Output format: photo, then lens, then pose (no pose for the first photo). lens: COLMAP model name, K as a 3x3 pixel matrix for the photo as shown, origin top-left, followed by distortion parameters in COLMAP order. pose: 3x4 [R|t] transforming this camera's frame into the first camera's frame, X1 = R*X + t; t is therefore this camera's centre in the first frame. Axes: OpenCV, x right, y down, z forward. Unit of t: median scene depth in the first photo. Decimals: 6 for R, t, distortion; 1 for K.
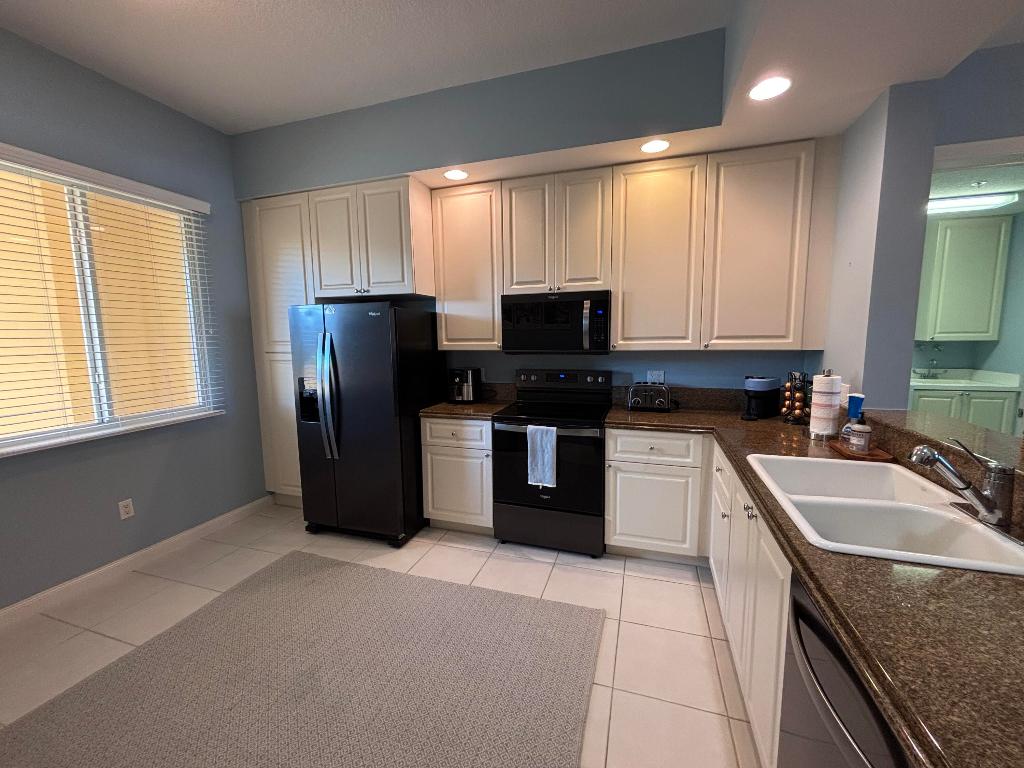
lens RADIAL K [[412.4, 0, 514.3], [0, 412.4, 381.8], [0, 0, 1]] dist [0.001055, 0.000044]
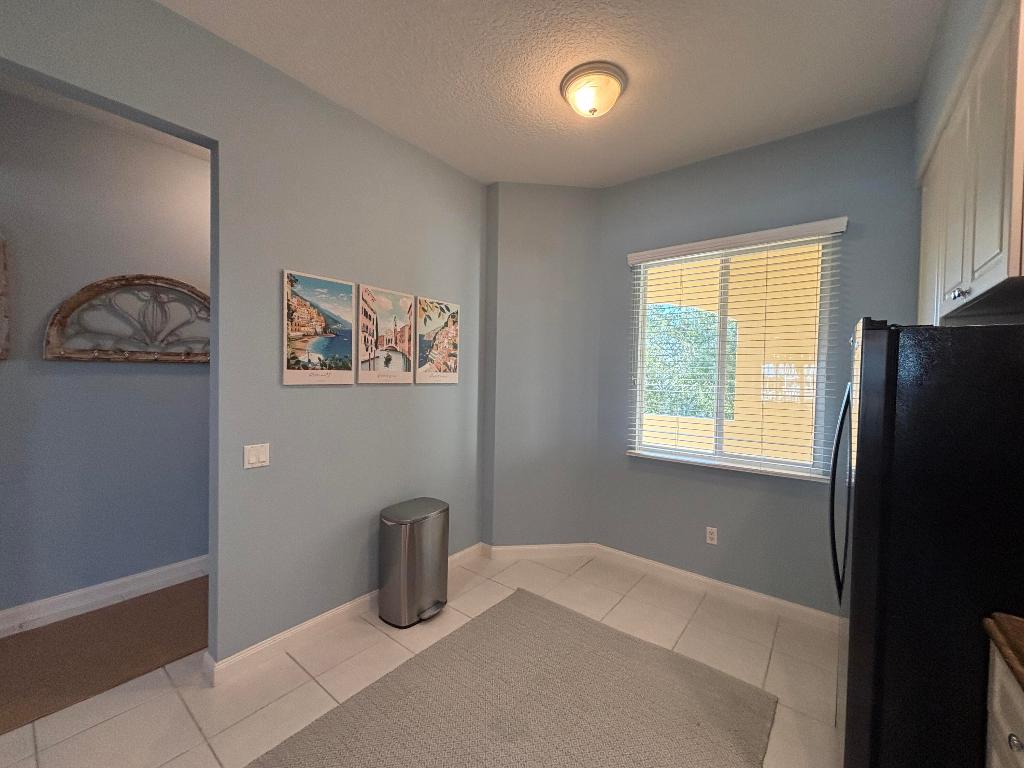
lens RADIAL K [[412.4, 0, 515.3], [0, 412.4, 385.3], [0, 0, 1]] dist [0.001055, 0.000044]
pose [[-0.353420, 0.022876, -0.935185, 0.265508], [-0.127974, 0.989120, 0.072558, -0.101847], [0.926670, 0.145323, -0.346647, 0.840494]]
